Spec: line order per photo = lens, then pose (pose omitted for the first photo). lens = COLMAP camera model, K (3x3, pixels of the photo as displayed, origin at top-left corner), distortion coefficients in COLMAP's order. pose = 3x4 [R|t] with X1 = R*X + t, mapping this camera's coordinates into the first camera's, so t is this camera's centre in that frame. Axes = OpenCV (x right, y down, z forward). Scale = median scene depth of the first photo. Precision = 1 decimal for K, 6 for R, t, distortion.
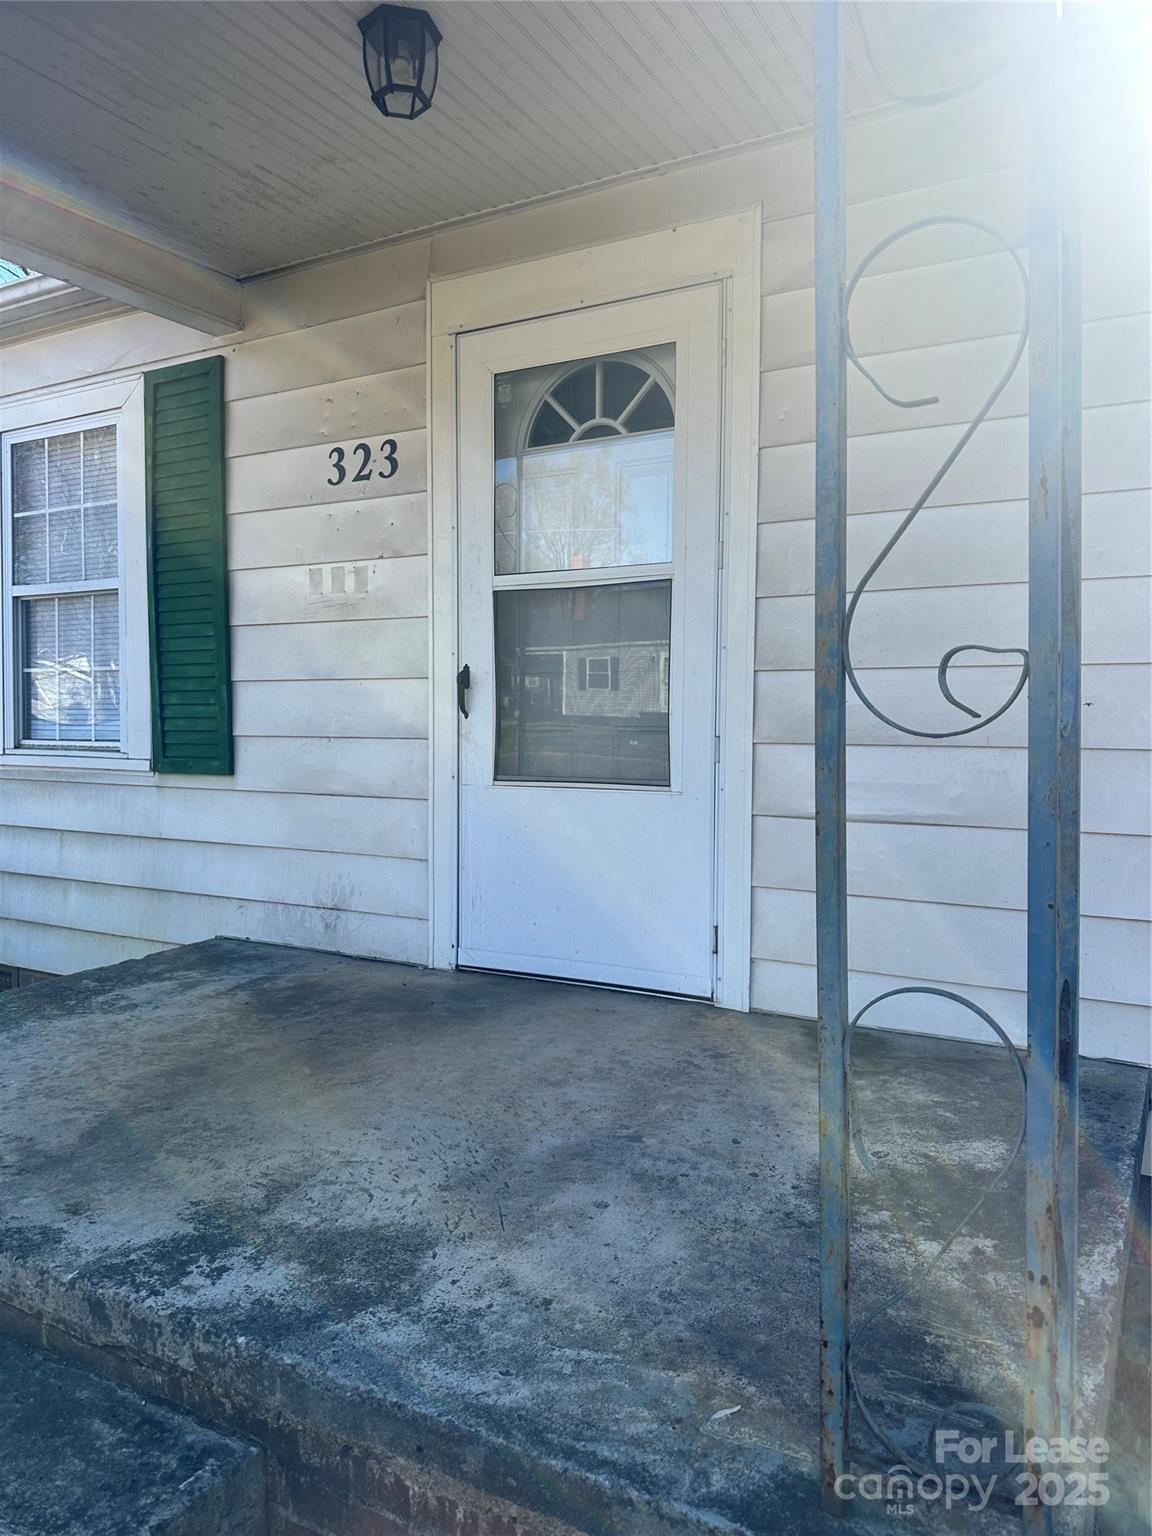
lens RADIAL K [[1082.2, 0, 577.3], [0, 1082.2, 771.6], [0, 0, 1]] dist [0.027546, -0.029579]
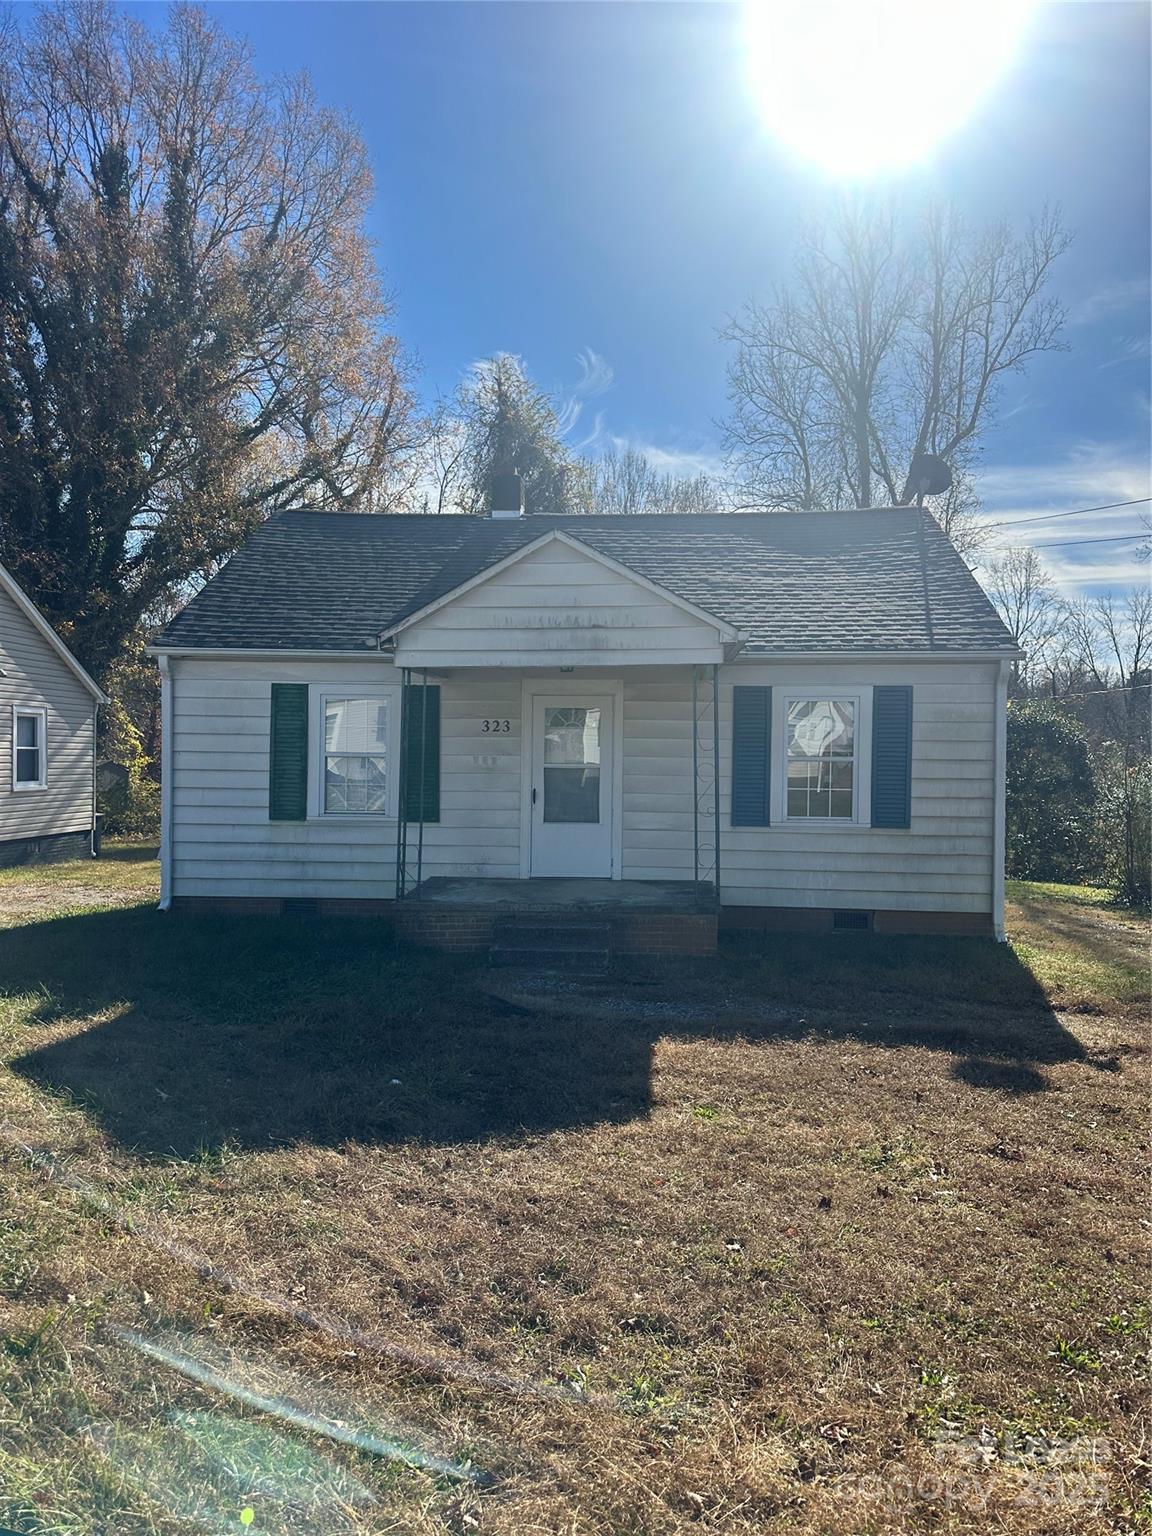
lens RADIAL K [[1082.2, 0, 574.8], [0, 1082.2, 771.6], [0, 0, 1]] dist [0.027546, -0.029579]
pose [[0.910372, 0.017127, 0.413435, -1.318833], [0.011483, 0.997713, -0.066617, 0.073042], [-0.413631, 0.065393, 0.908093, -2.041784]]
